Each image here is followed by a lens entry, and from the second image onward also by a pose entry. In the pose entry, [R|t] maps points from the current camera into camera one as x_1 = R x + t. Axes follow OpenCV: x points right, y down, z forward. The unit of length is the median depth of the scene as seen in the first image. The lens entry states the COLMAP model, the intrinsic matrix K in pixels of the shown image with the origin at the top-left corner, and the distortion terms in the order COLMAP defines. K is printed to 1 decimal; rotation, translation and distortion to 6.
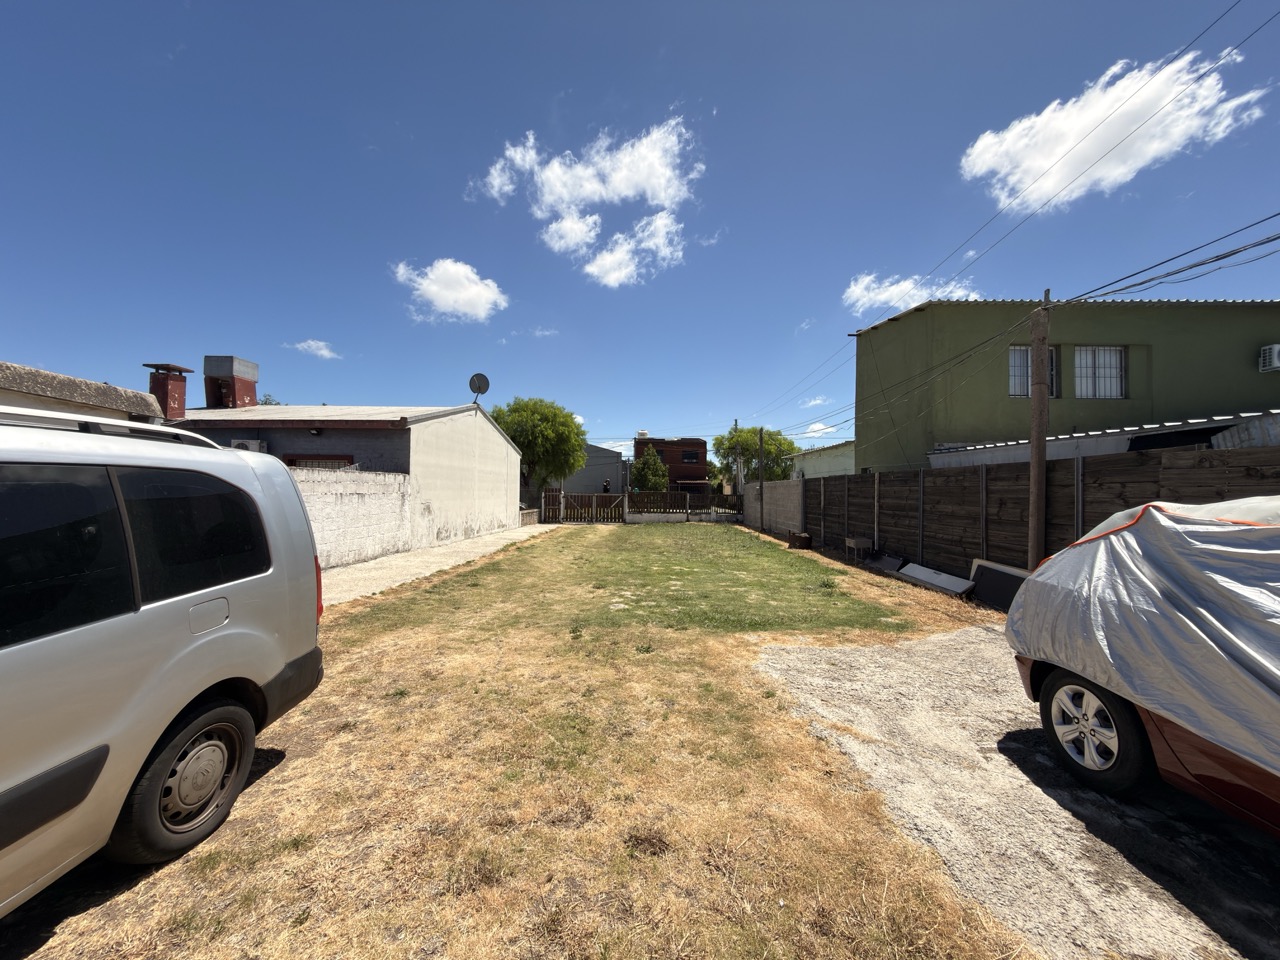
lens RADIAL K [[510.8, 0, 639.7], [0, 510.8, 482.6], [0, 0, 1]] dist [0.002574, 0.000032]
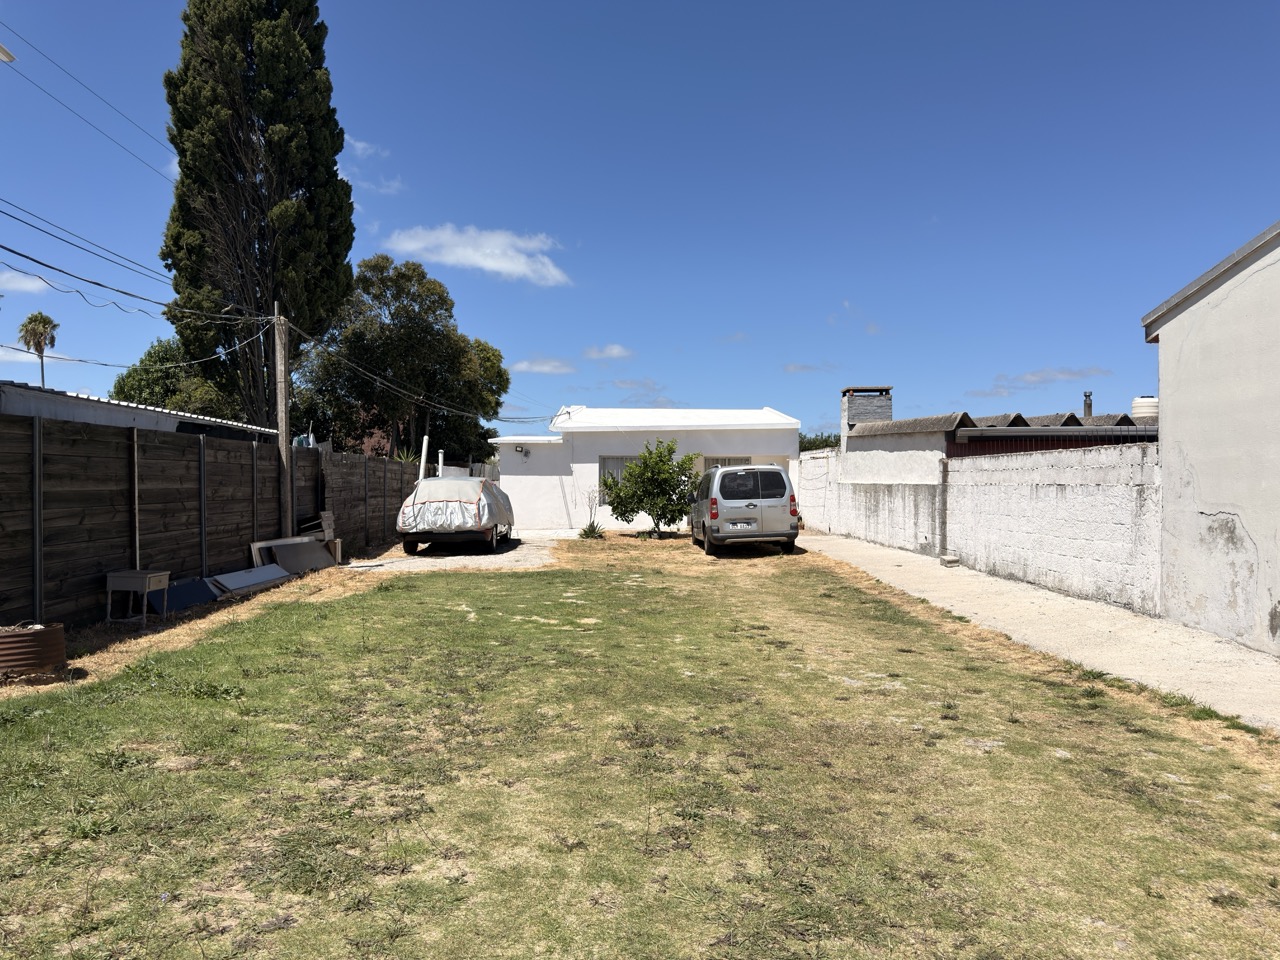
lens RADIAL K [[894.7, 0, 639.8], [0, 894.7, 483.1], [0, 0, 1]] dist [0.000156, 0.000033]
pose [[-0.999034, -0.014841, -0.041354, 0.022081], [-0.014230, 0.999786, -0.015024, 0.038976], [0.041568, -0.014421, -0.999032, 1.861355]]
